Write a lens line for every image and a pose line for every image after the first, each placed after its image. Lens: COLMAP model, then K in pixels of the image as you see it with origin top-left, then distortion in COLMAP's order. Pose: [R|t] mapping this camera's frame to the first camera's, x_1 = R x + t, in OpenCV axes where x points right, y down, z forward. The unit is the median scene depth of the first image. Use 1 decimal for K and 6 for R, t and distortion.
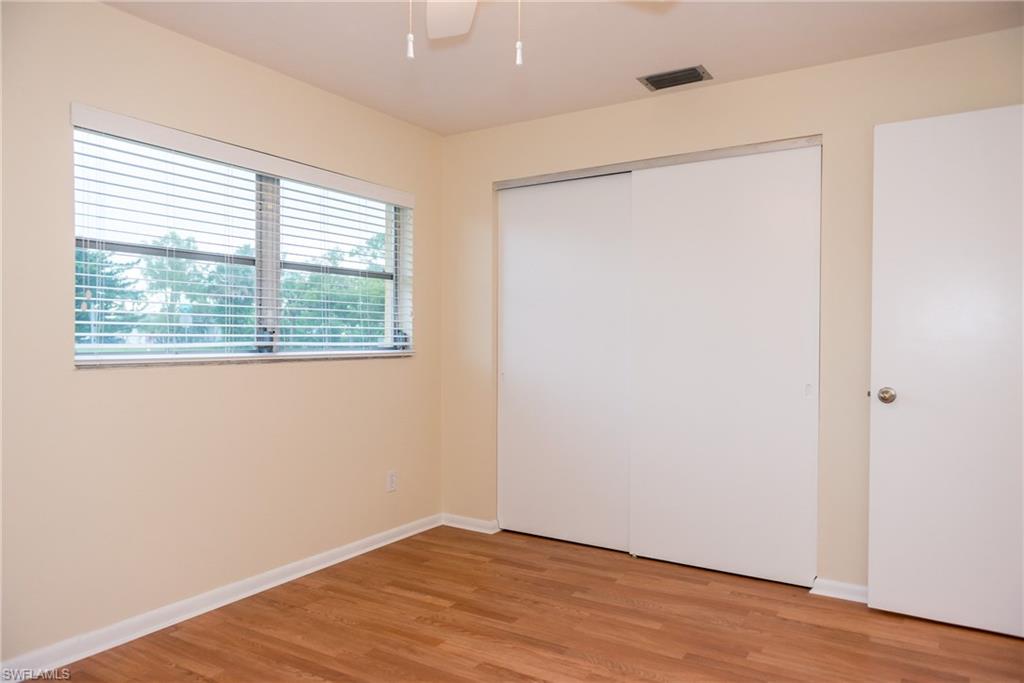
lens RADIAL K [[685.0, 0, 507.9], [0, 685.0, 345.4], [0, 0, 1]] dist [-0.044731, 0.000433]
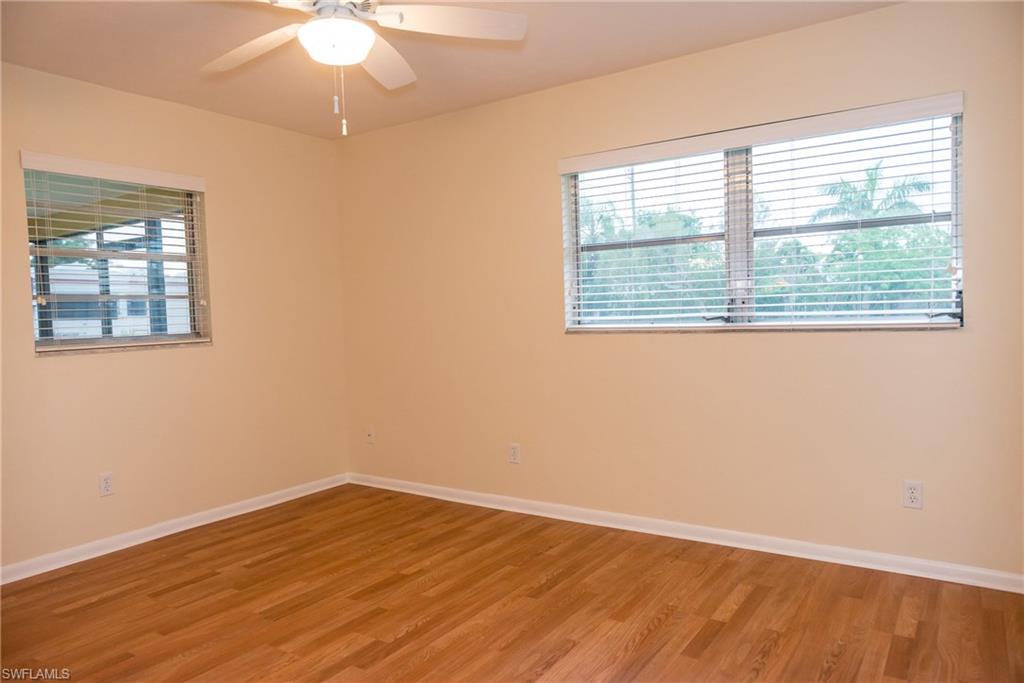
lens RADIAL K [[685.0, 0, 510.9], [0, 685.0, 339.8], [0, 0, 1]] dist [-0.044731, 0.000433]
pose [[-0.047556, 0.036665, -0.998195, 0.705334], [0.017844, 0.999198, 0.035852, -0.006846], [0.998709, -0.016107, -0.048172, 0.720055]]
